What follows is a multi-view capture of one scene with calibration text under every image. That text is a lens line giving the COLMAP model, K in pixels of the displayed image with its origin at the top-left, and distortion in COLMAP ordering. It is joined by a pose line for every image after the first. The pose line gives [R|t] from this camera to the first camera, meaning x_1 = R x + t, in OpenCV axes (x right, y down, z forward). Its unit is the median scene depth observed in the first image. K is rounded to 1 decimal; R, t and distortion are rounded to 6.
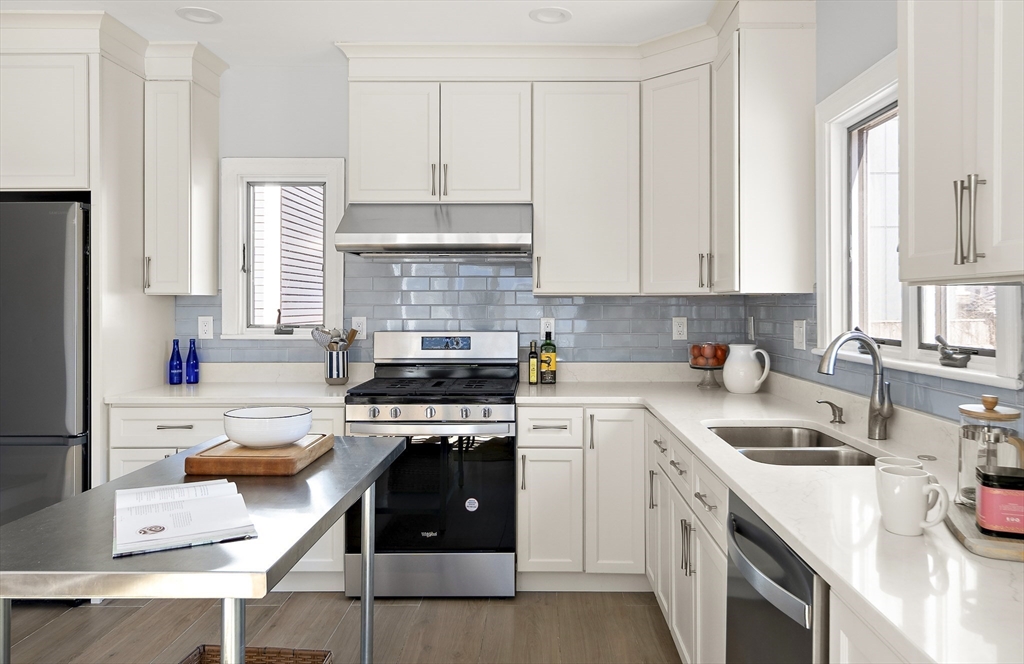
lens RADIAL K [[684.1, 0, 515.1], [0, 684.1, 302.9], [0, 0, 1]] dist [-0.000826, 0.003113]
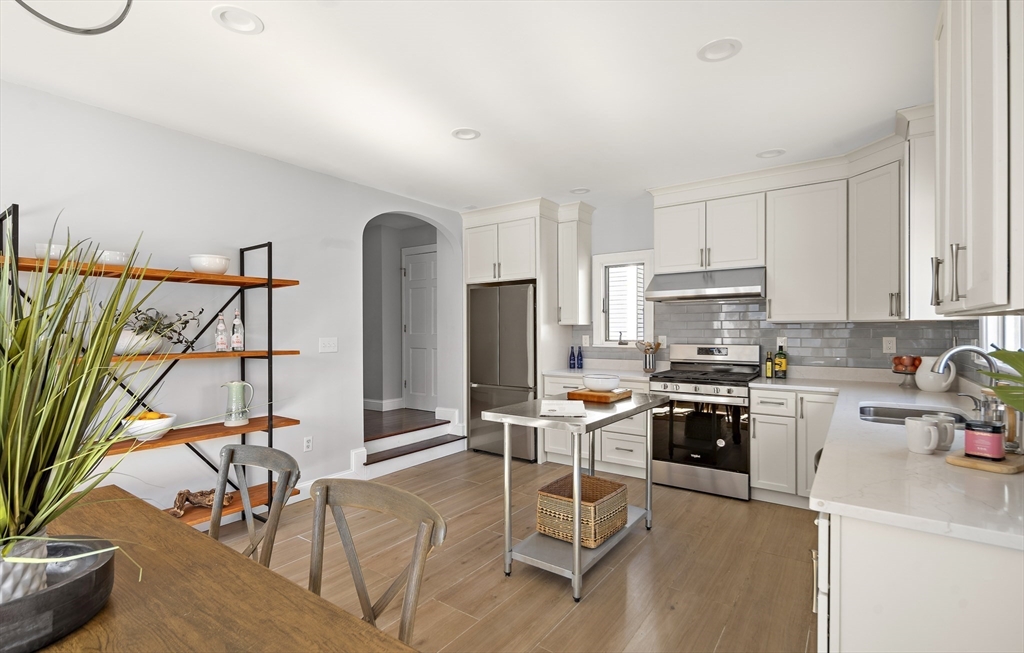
lens RADIAL K [[465.7, 0, 512.0], [0, 465.7, 326.5], [0, 0, 1]] dist [0.000045, 0.000005]
pose [[0.814708, -0.007460, -0.579824, 0.175541], [0.005501, 0.999972, -0.005136, -0.000276], [0.579846, 0.000994, 0.814726, -0.256036]]
